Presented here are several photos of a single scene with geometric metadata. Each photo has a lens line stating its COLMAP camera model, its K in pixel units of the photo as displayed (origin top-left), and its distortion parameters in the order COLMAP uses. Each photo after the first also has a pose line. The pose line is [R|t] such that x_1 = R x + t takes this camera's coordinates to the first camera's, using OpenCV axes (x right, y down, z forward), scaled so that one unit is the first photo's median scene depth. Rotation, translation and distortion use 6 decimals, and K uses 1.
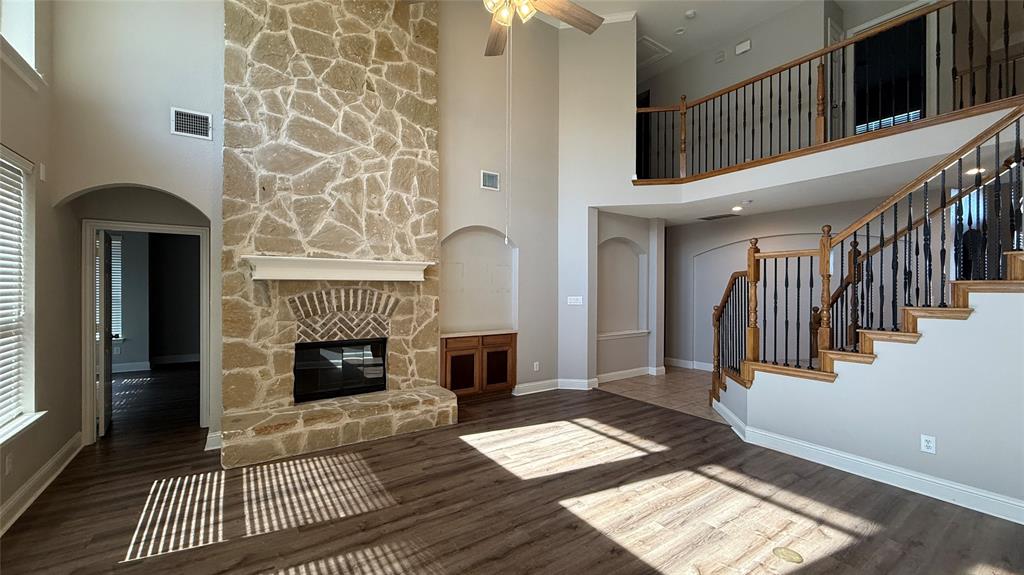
lens RADIAL K [[407.1, 0, 510.4], [0, 407.1, 287.8], [0, 0, 1]] dist [0.002132, 0.000189]
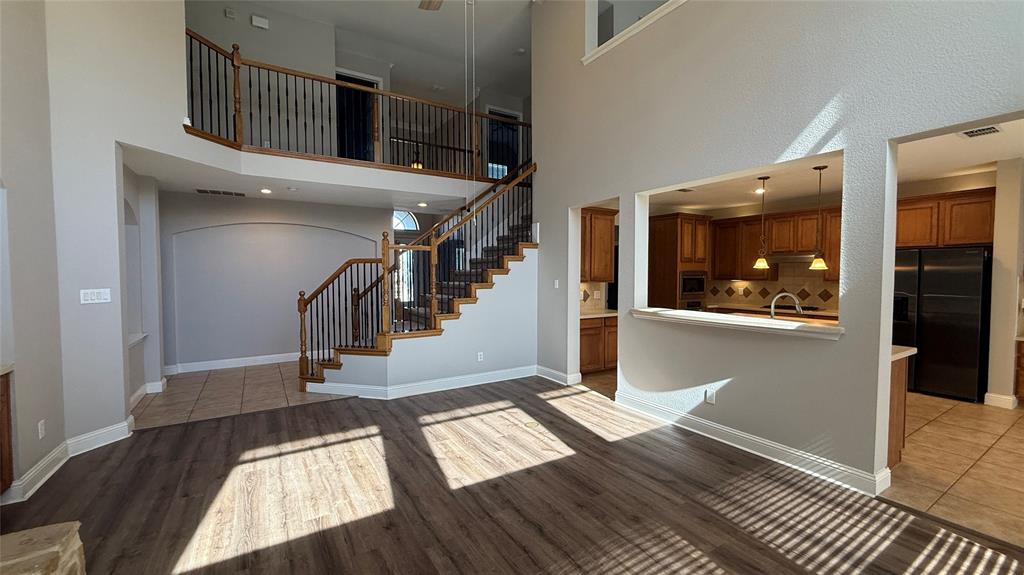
lens RADIAL K [[407.1, 0, 509.5], [0, 407.1, 286.6], [0, 0, 1]] dist [0.002132, 0.000189]
pose [[0.047090, -0.038237, 0.998159, -0.684789], [0.000440, 0.999268, 0.038259, -0.006551], [-0.998891, -0.001362, 0.047073, 0.654812]]
